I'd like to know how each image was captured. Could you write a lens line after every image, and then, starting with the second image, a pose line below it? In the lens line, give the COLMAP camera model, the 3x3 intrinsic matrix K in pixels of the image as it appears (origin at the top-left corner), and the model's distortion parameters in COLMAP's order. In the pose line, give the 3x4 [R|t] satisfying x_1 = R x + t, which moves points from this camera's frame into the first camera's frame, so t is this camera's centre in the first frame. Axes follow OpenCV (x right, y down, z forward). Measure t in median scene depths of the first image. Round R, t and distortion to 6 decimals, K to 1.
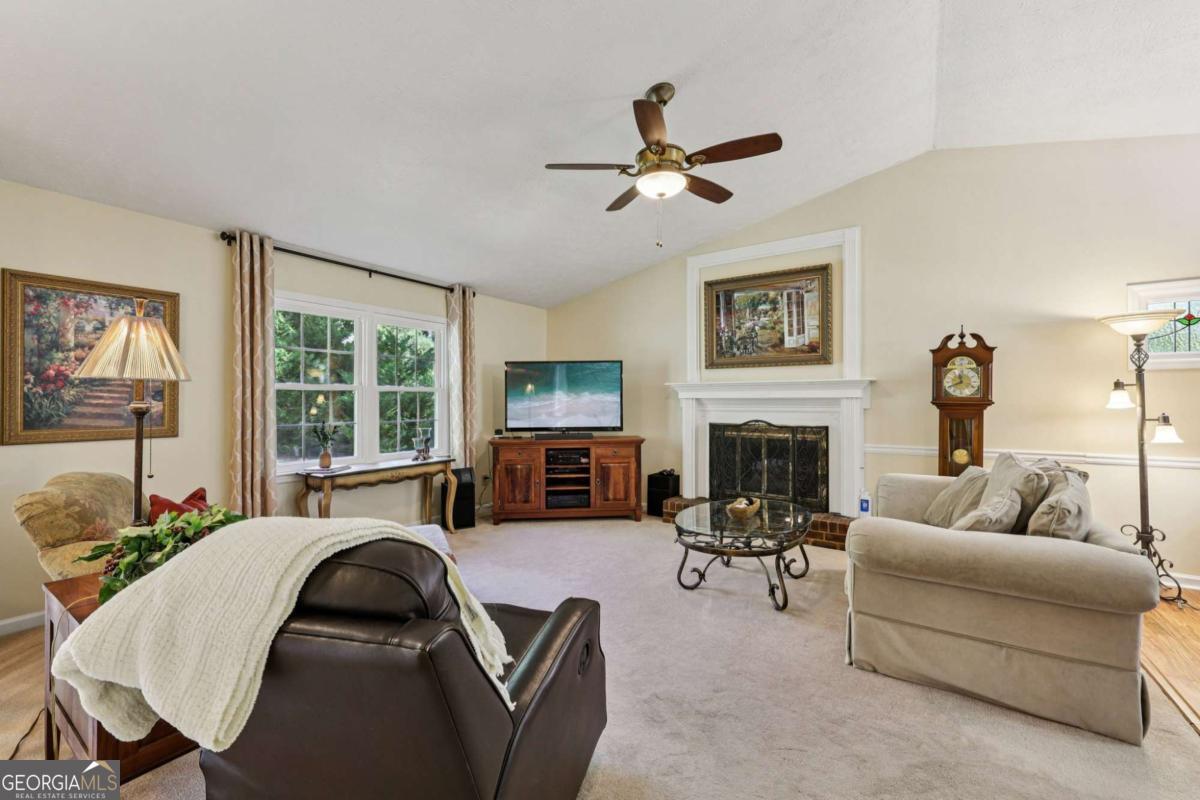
lens RADIAL K [[483.1, 0, 609.1], [0, 483.1, 401.9], [0, 0, 1]] dist [-0.001423, -0.000037]
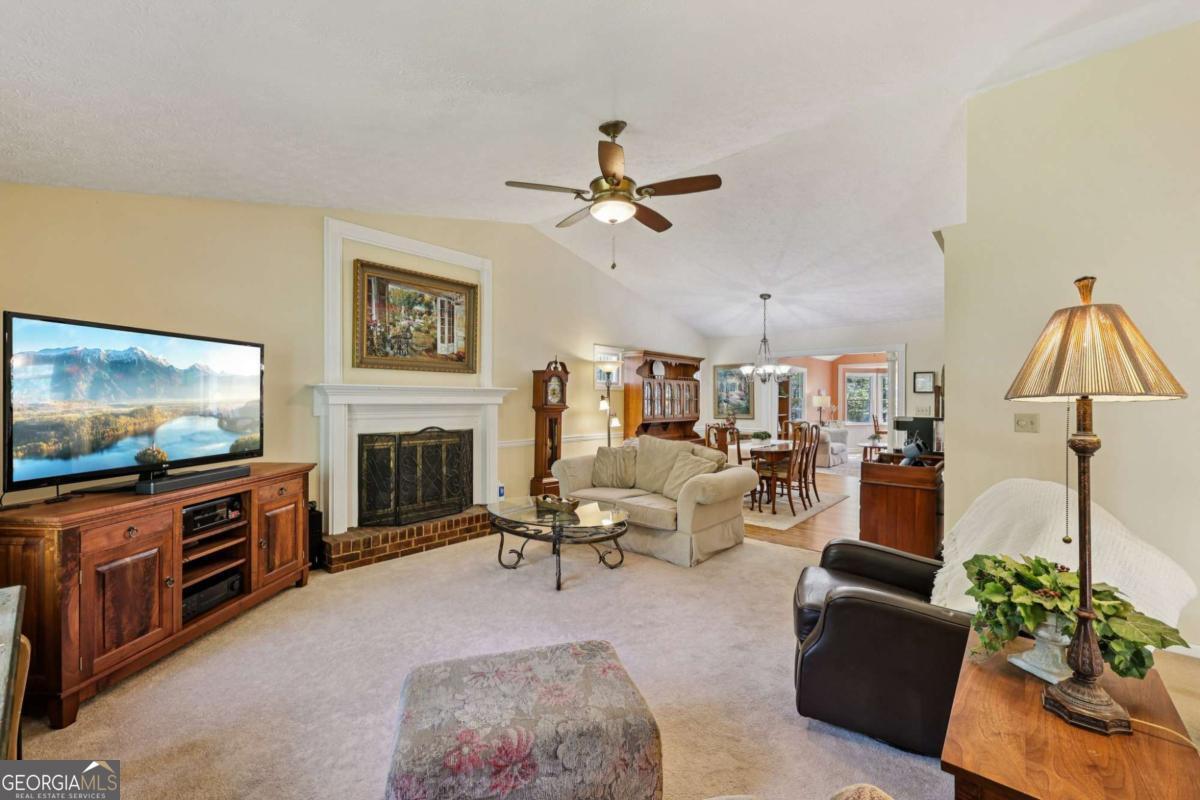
lens RADIAL K [[483.1, 0, 609.1], [0, 483.1, 401.9], [0, 0, 1]] dist [-0.001423, -0.000037]
pose [[0.127548, -0.001117, 0.991832, -0.577608], [-0.001963, 0.999997, 0.001379, -0.013555], [-0.991830, -0.002123, 0.127546, 0.506964]]
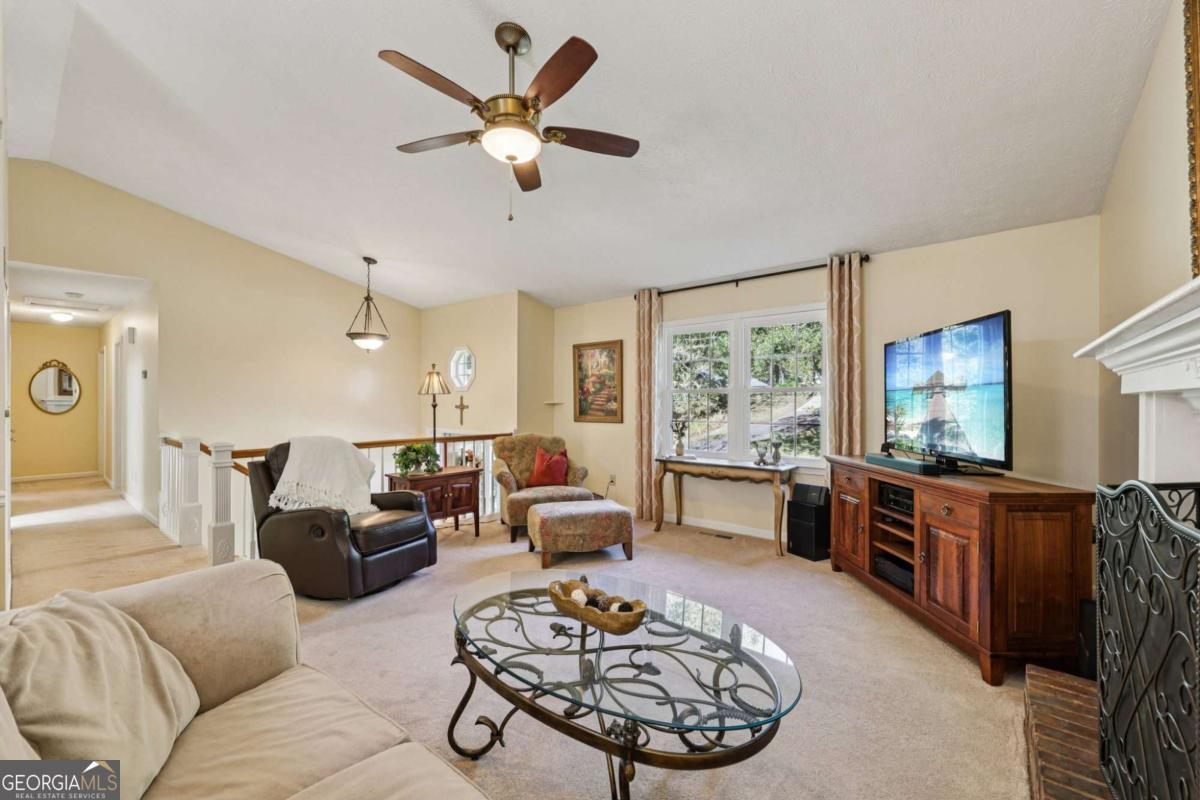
lens RADIAL K [[486.2, 0, 600.0], [0, 486.2, 400.0], [0, 0, 1]] dist [-0.000784, -0.000040]
pose [[-0.098993, -0.004848, -0.995076, 0.547074], [-0.000904, 0.999988, -0.004782, -0.001074], [0.995088, 0.000426, -0.098996, 0.722515]]
